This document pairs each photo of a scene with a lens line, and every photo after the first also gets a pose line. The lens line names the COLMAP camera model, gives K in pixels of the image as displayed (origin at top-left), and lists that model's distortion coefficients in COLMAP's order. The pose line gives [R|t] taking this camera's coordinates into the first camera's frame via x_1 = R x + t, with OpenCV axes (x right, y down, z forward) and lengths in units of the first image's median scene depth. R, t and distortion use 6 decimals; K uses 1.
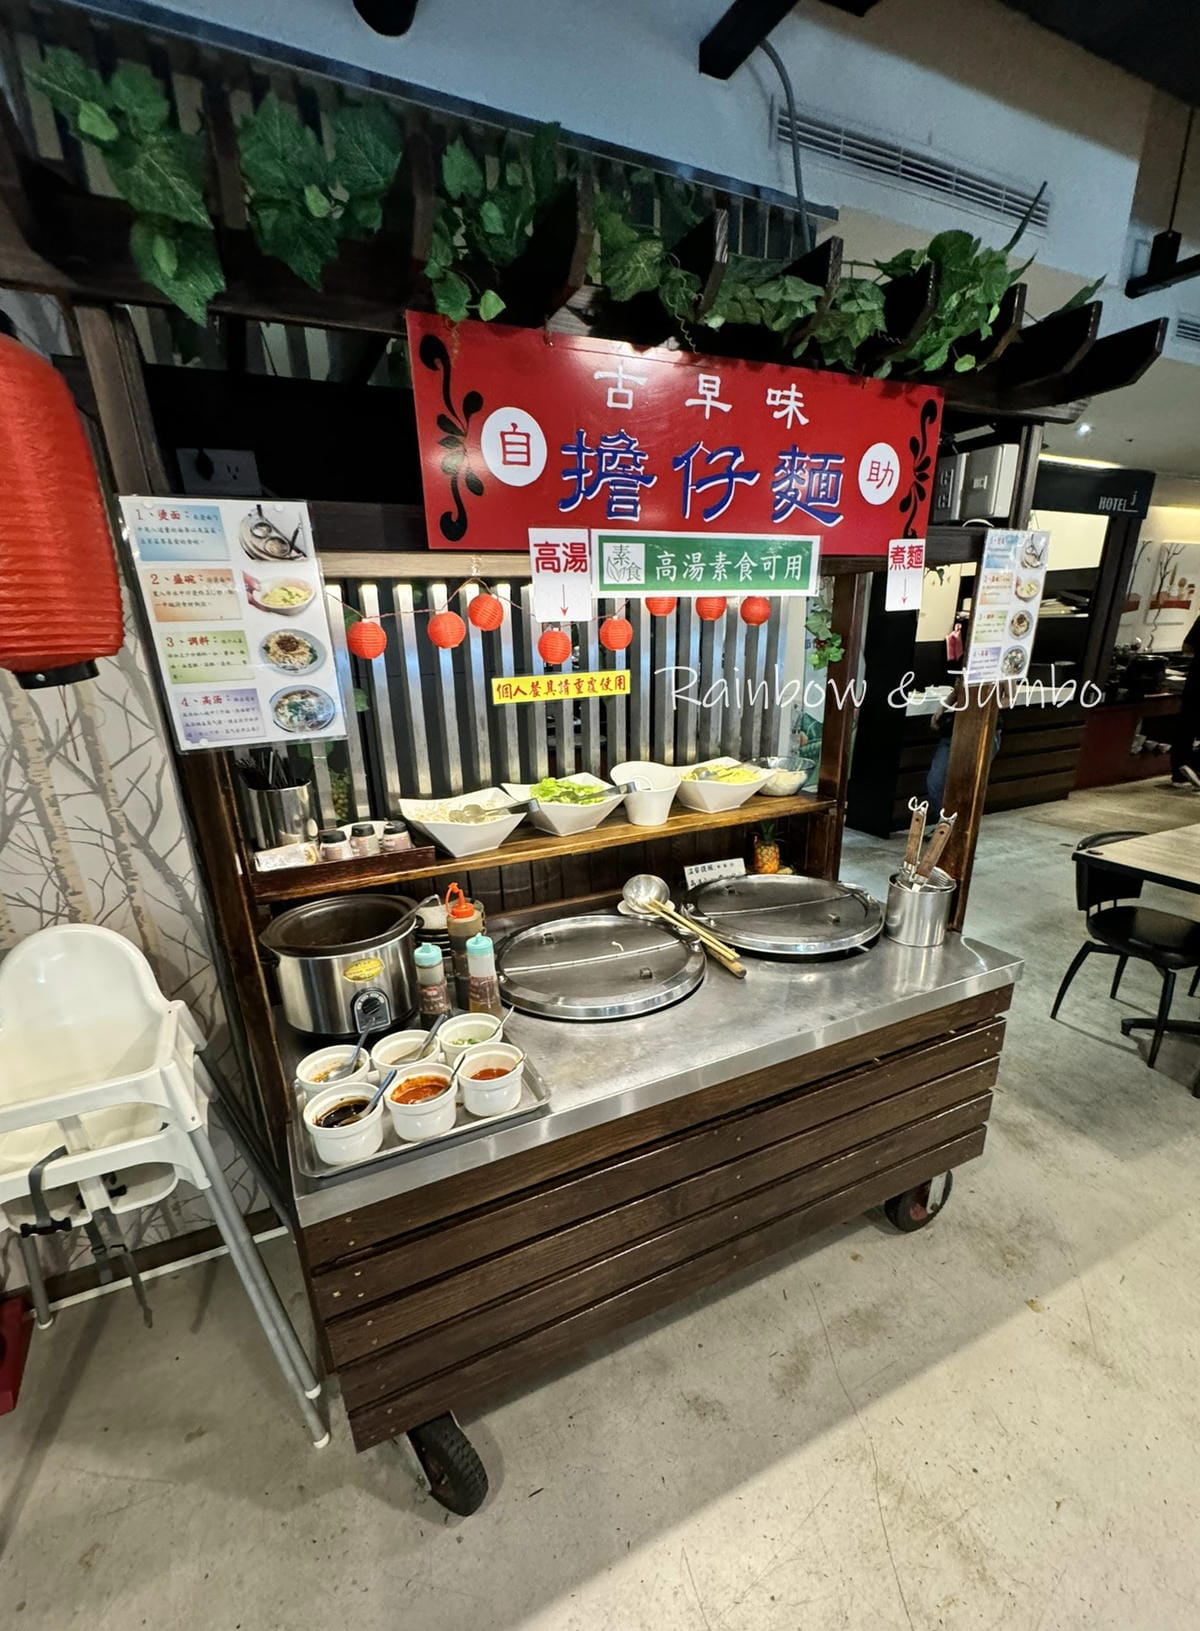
lens RADIAL K [[706.3, 0, 602.8], [0, 706.3, 894.2], [0, 0, 1]] dist [0.001745, -0.000276]
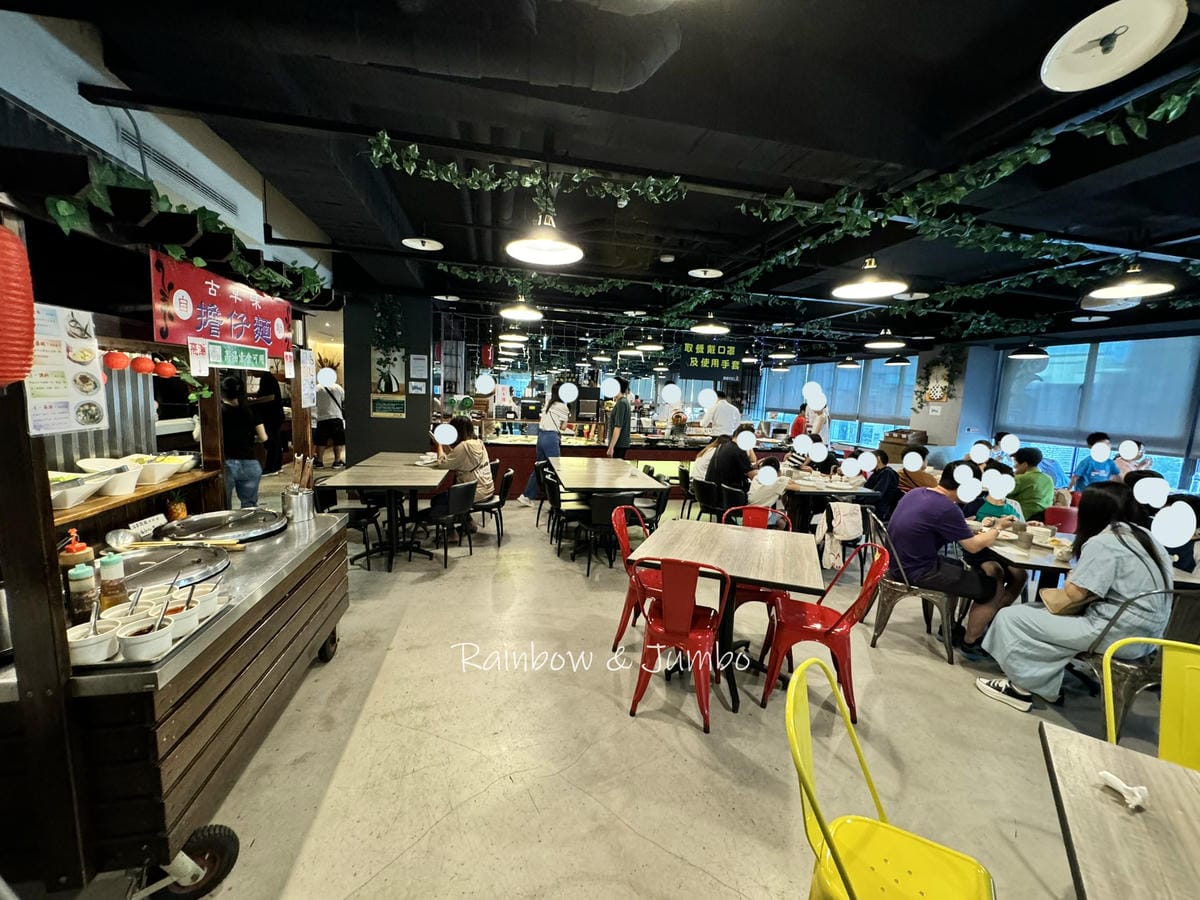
lens RADIAL K [[480.6, 0, 601.2], [0, 480.6, 447.0], [0, 0, 1]] dist [-0.000077, 0.000098]
pose [[0.249182, -0.075931, 0.965475, -1.311422], [0.296399, 0.955063, -0.001386, 0.223393], [-0.921985, 0.286511, 0.260491, -0.540250]]
